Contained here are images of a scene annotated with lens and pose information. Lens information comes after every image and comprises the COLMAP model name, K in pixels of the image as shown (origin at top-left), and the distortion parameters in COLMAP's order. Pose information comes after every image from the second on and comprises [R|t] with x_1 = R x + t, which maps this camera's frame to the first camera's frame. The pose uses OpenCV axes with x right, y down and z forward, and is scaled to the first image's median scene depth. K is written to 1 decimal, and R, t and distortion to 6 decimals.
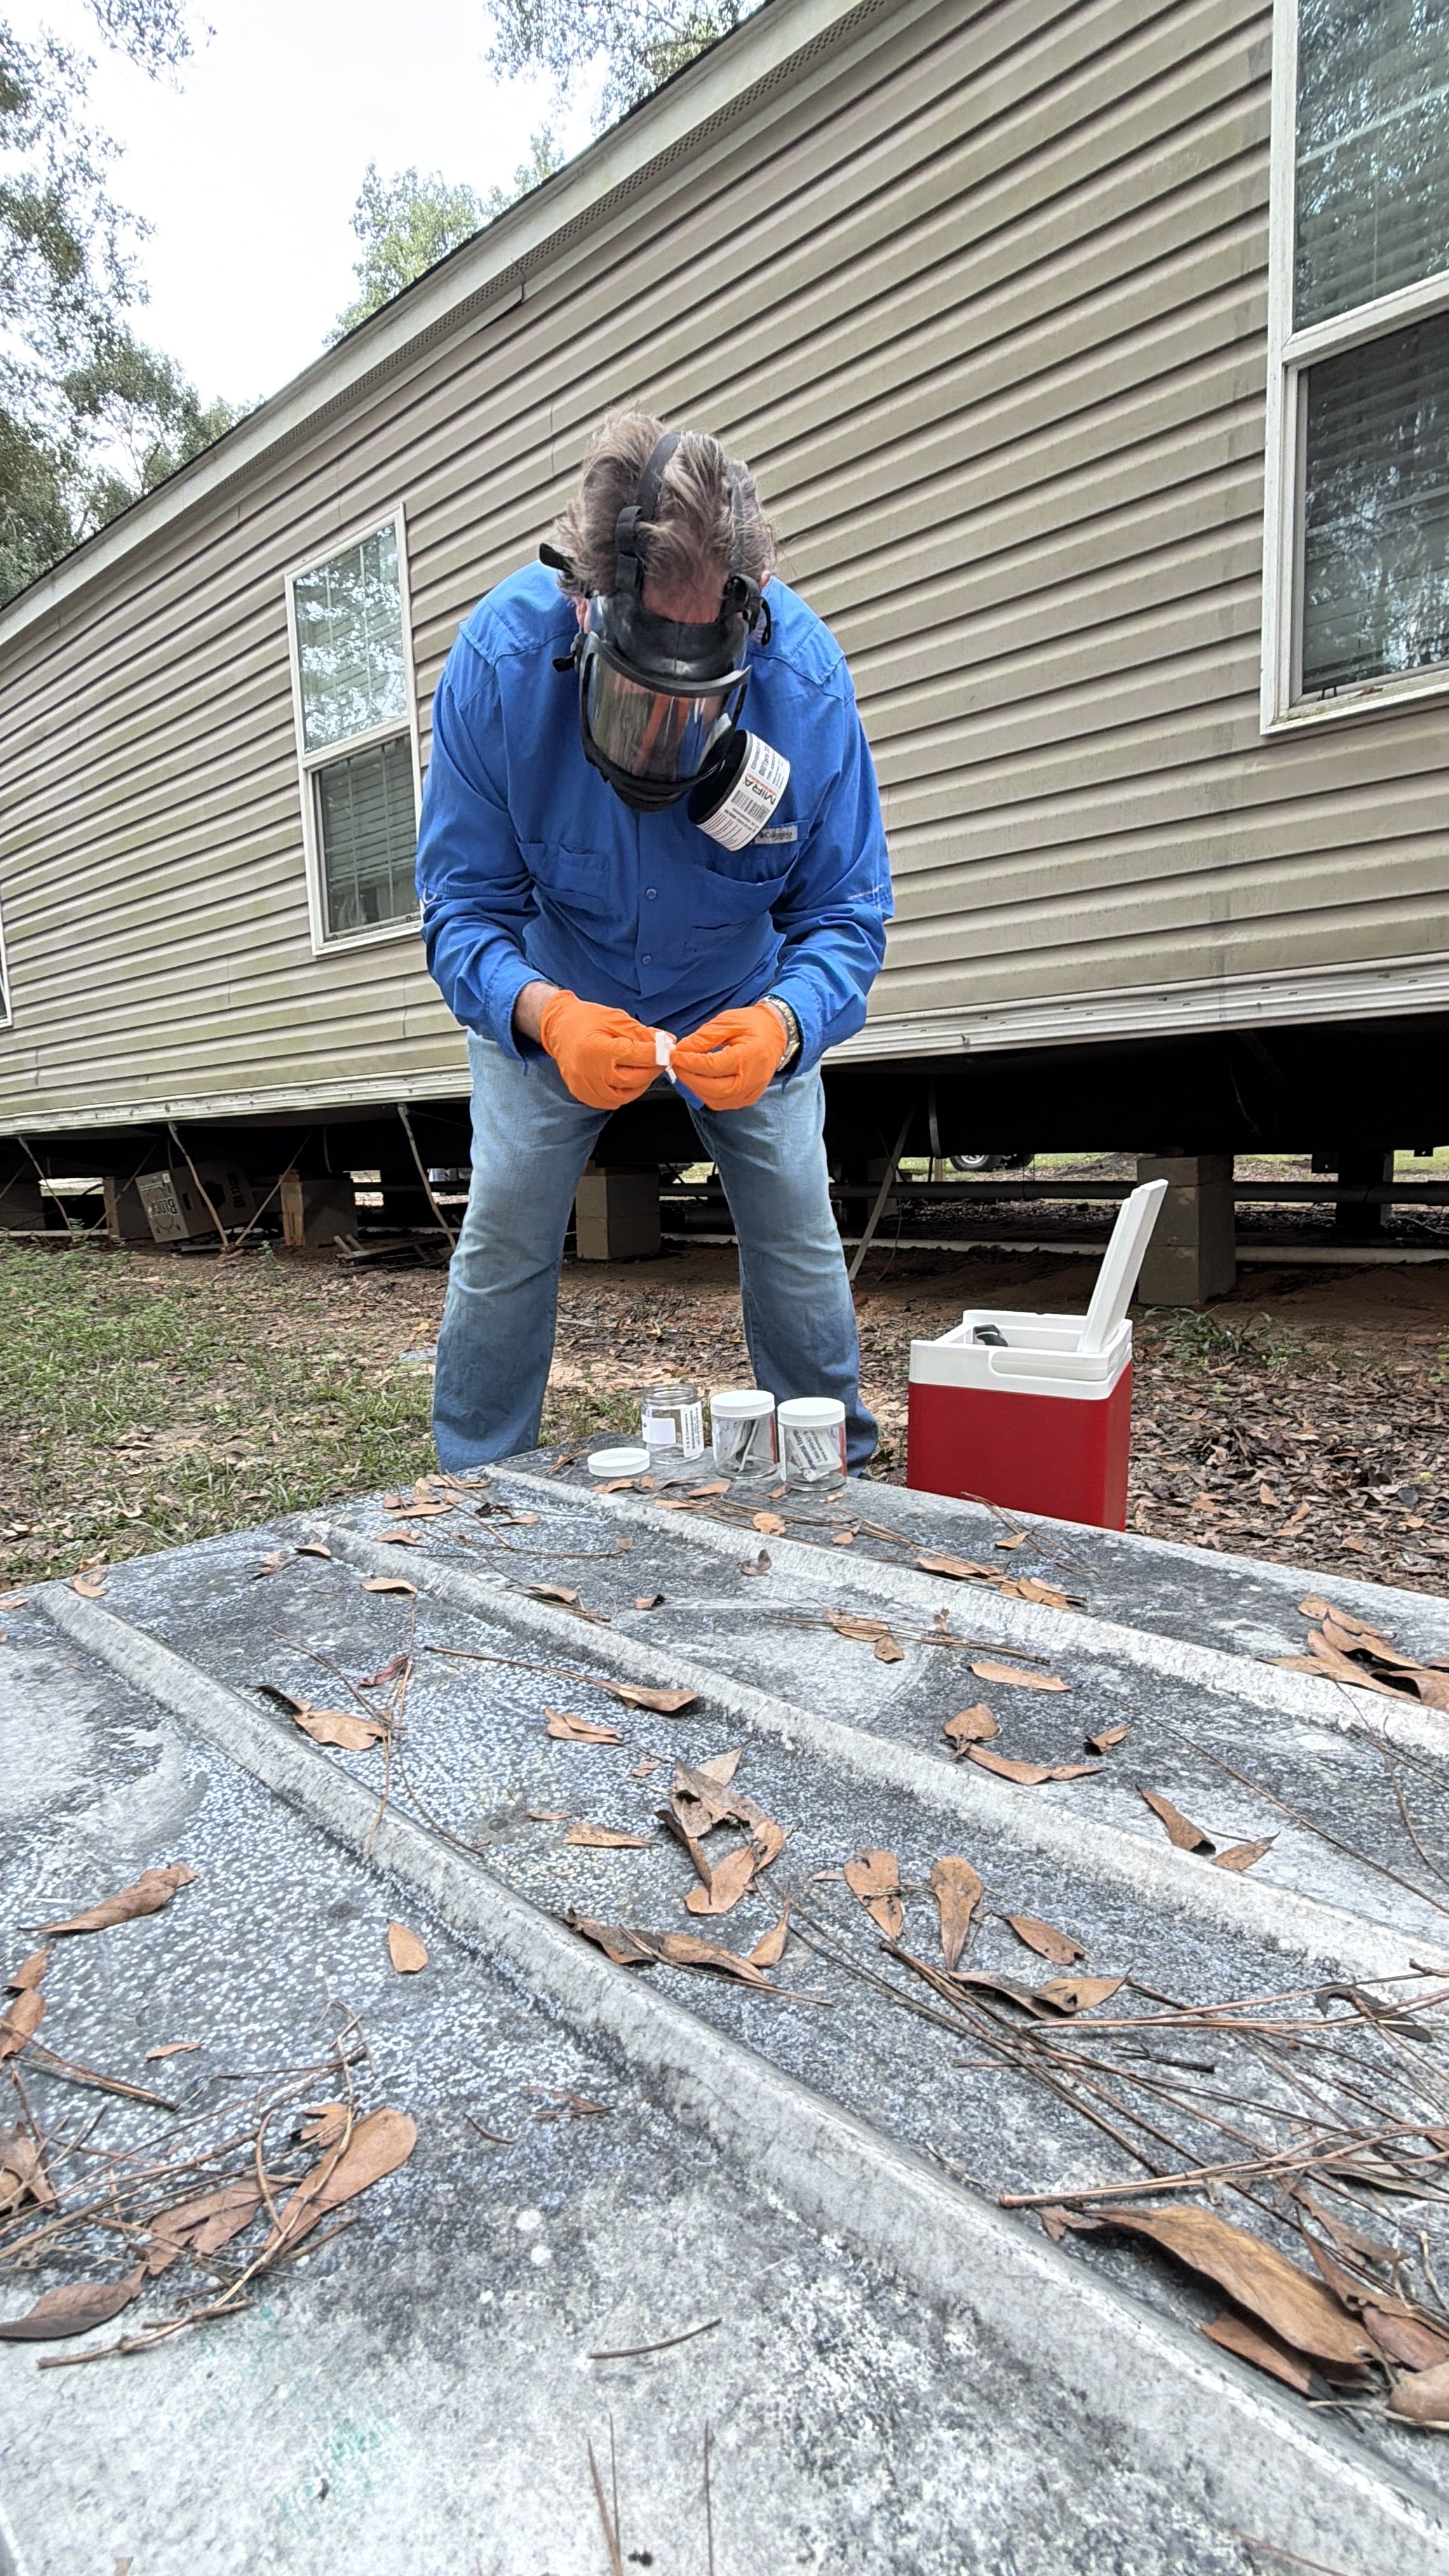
lens RADIAL K [[1125.5, 0, 722.6], [0, 1125.5, 1276.7], [0, 0, 1]] dist [-0.001406, 0.000866]
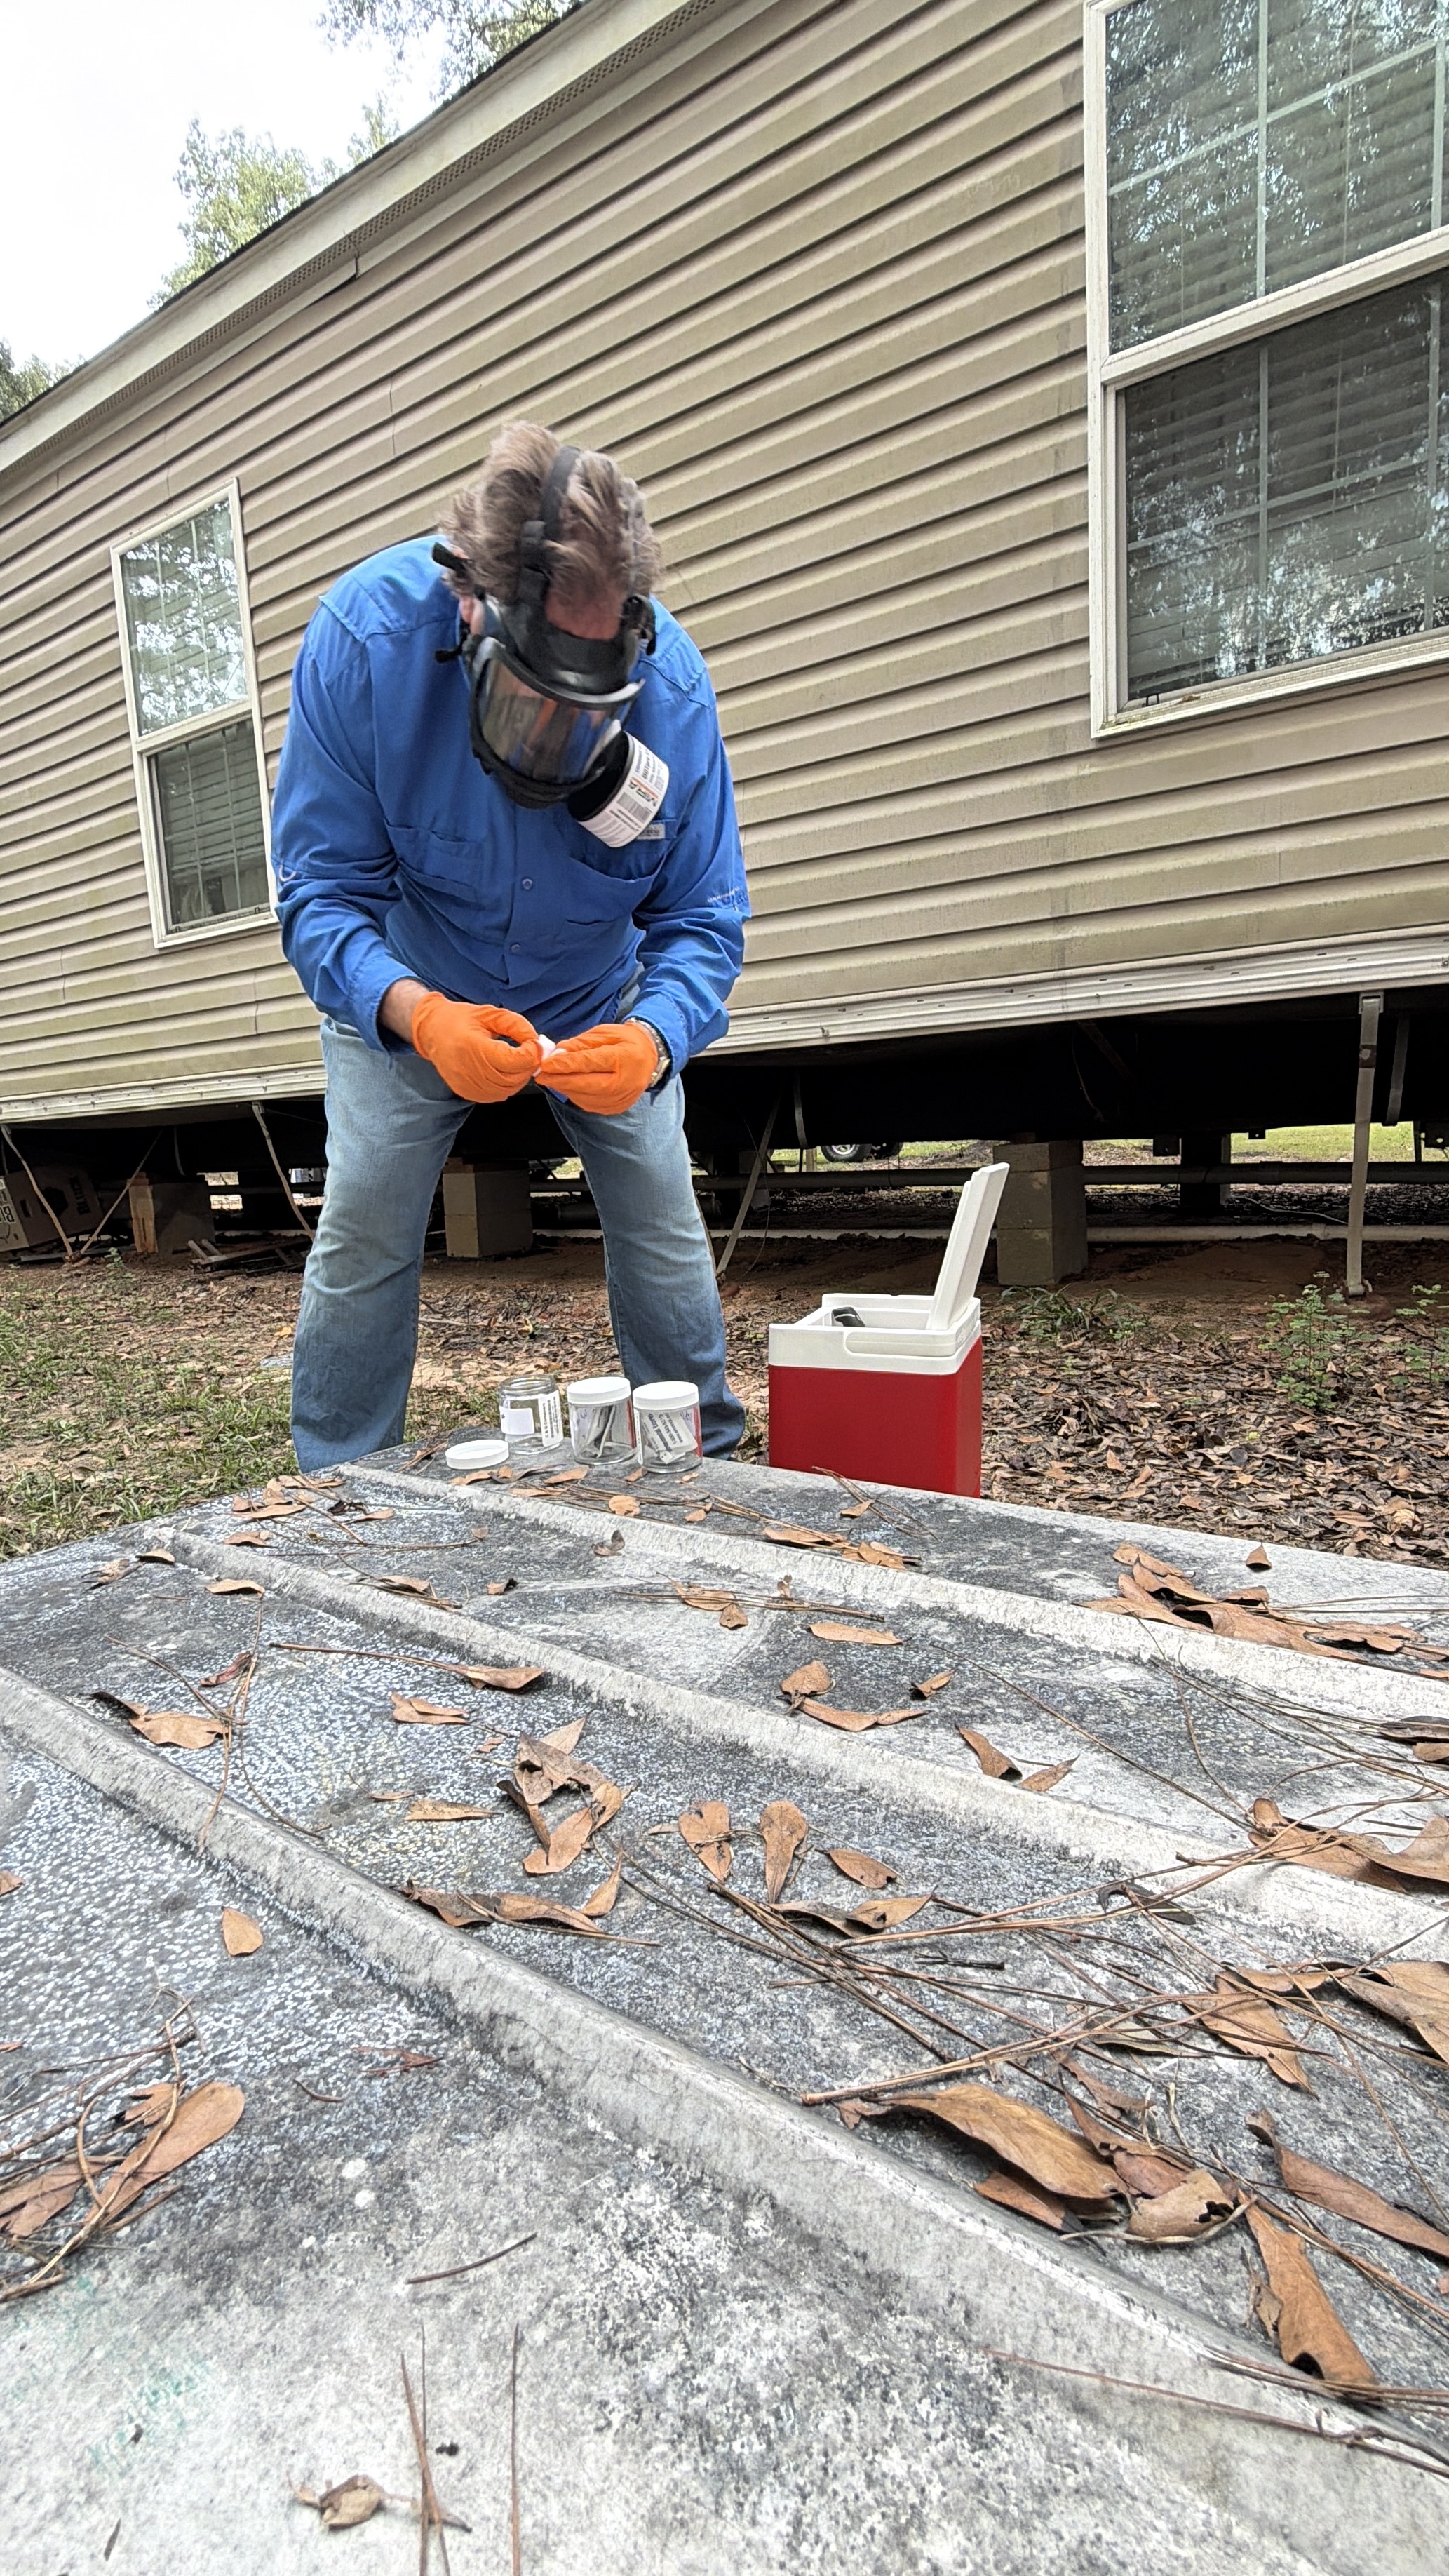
lens RADIAL K [[1125.5, 0, 722.6], [0, 1125.5, 1276.7], [0, 0, 1]] dist [-0.001406, 0.000866]
pose [[0.993836, -0.029866, 0.106765, 0.025306], [0.029327, 0.999548, 0.006619, 0.007728], [-0.106914, -0.003447, 0.994262, -0.019288]]
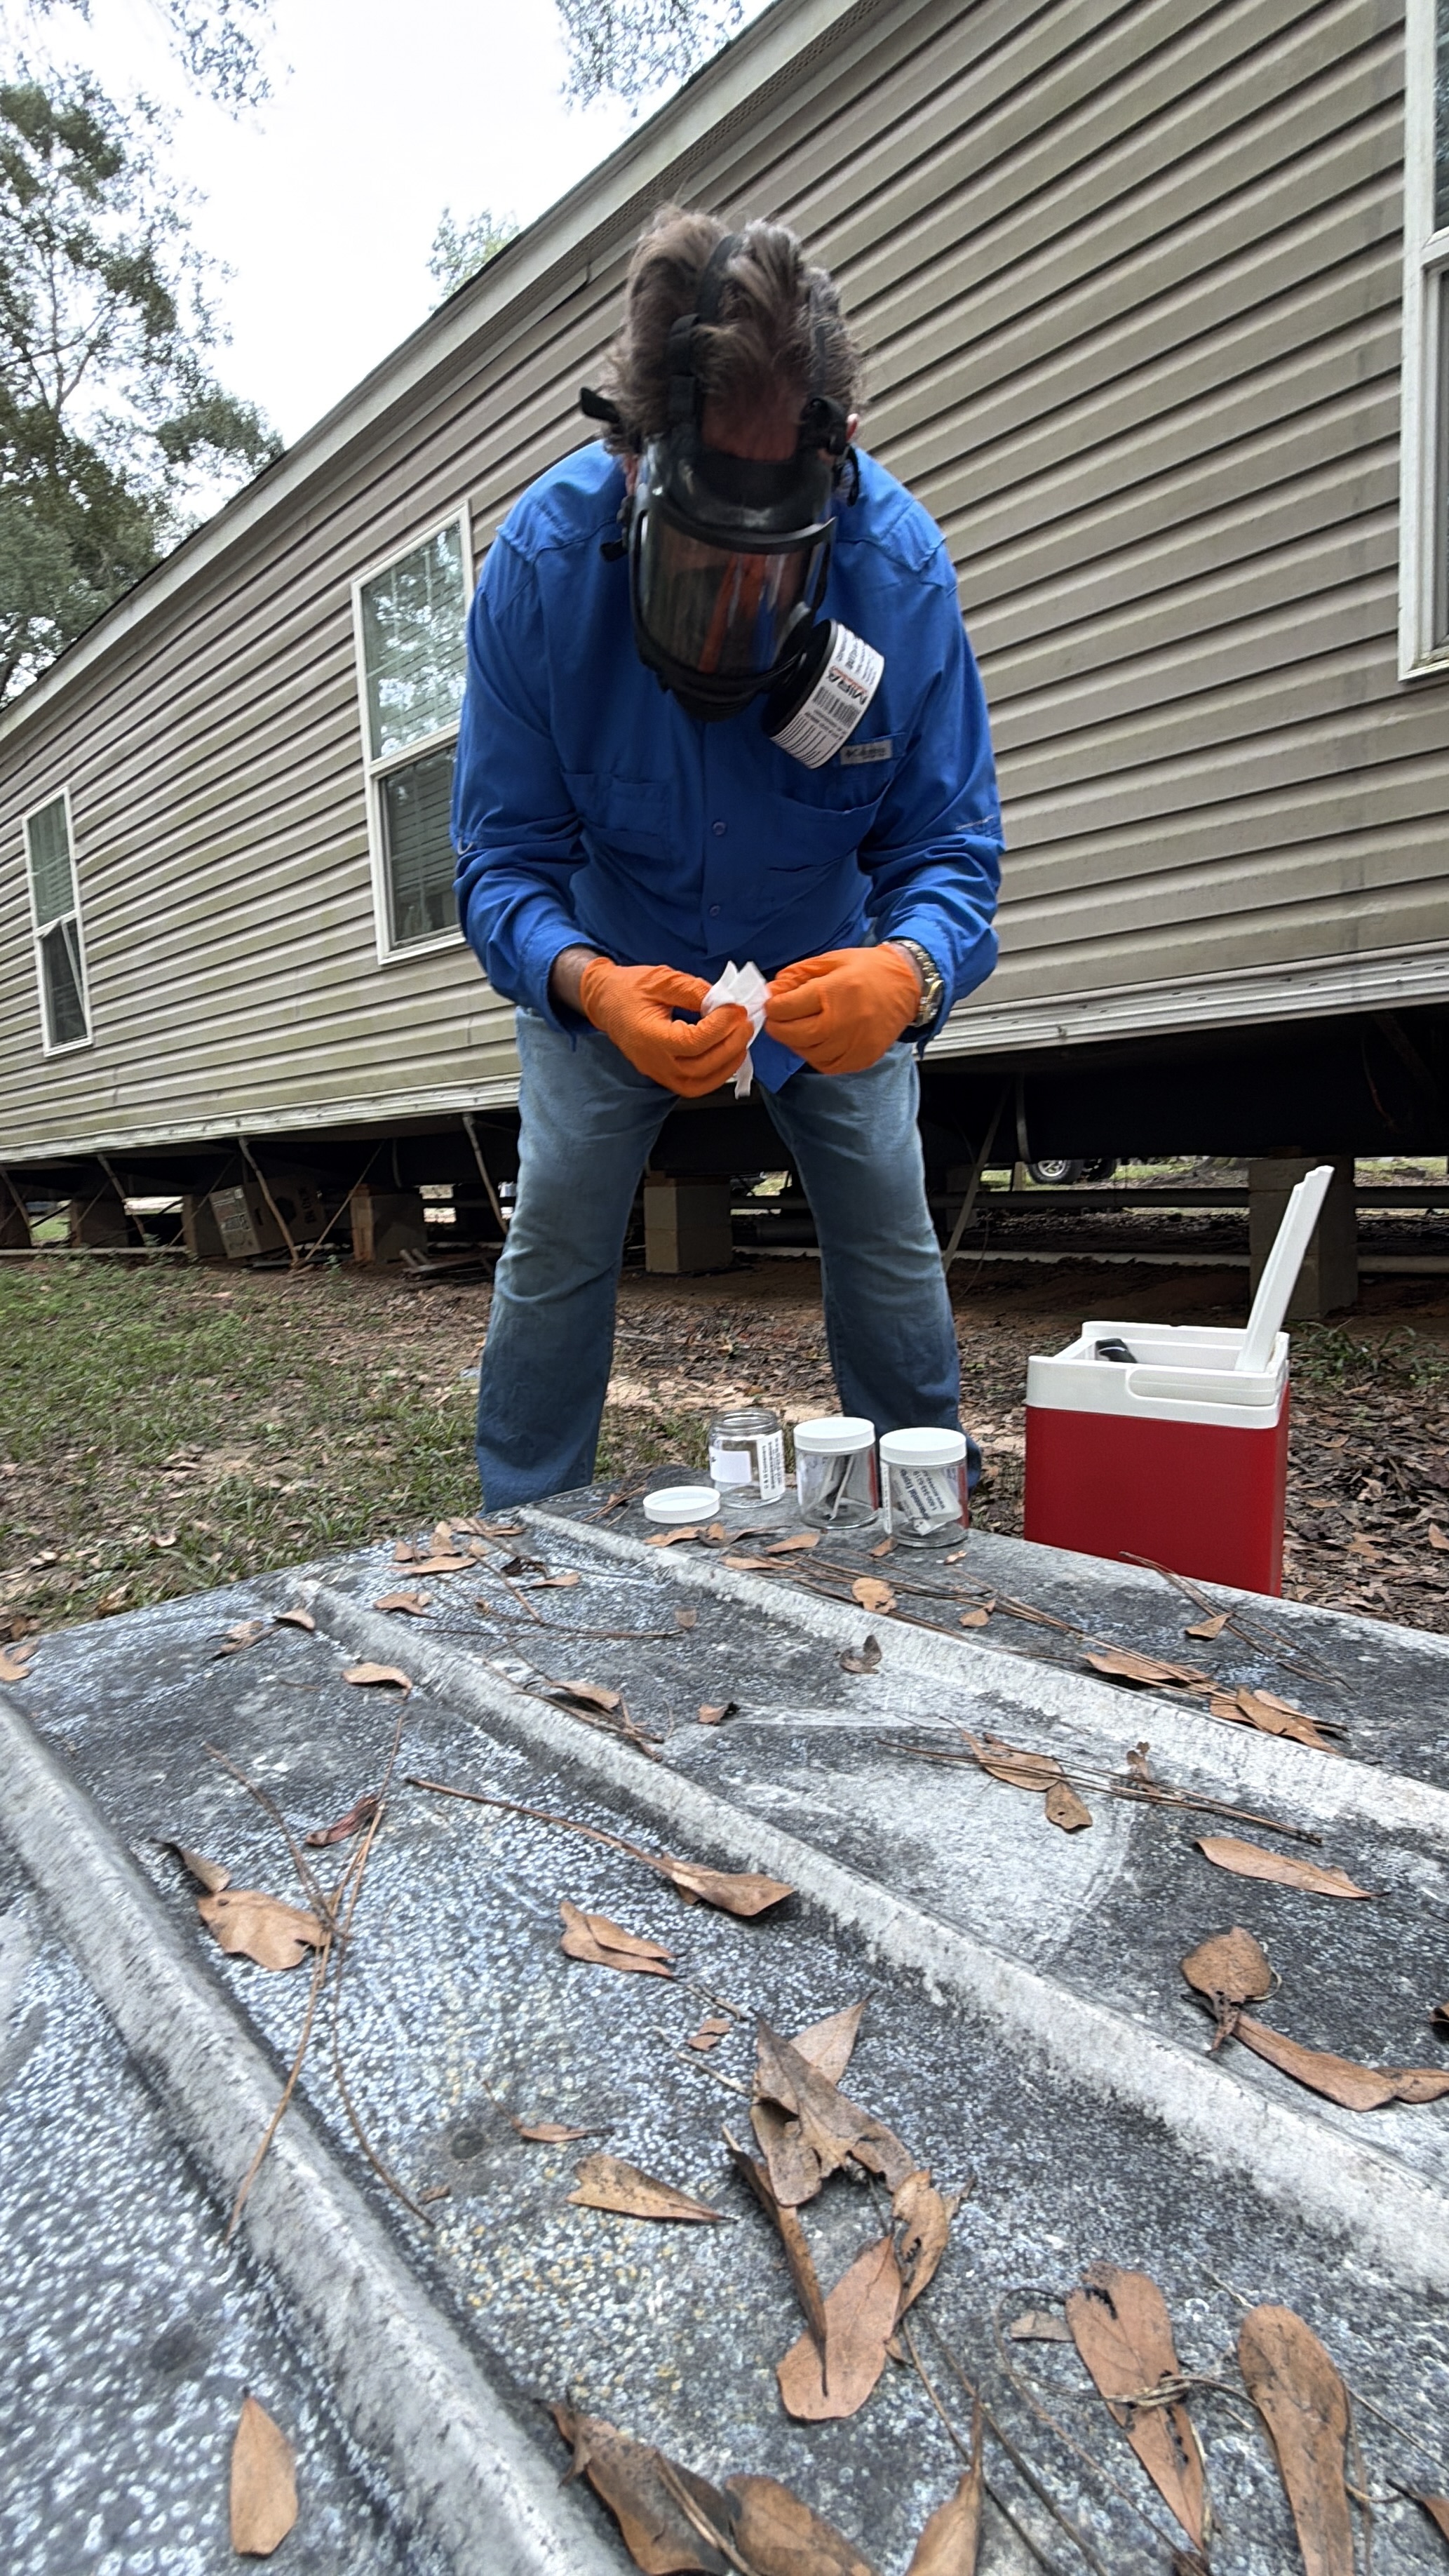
lens RADIAL K [[1125.5, 0, 722.6], [0, 1125.5, 1276.7], [0, 0, 1]] dist [-0.001406, 0.000866]
pose [[0.997961, -0.003082, -0.063752, -0.011268], [0.002125, 0.999884, -0.015074, 0.013429], [0.063791, 0.014908, 0.997852, 0.208612]]
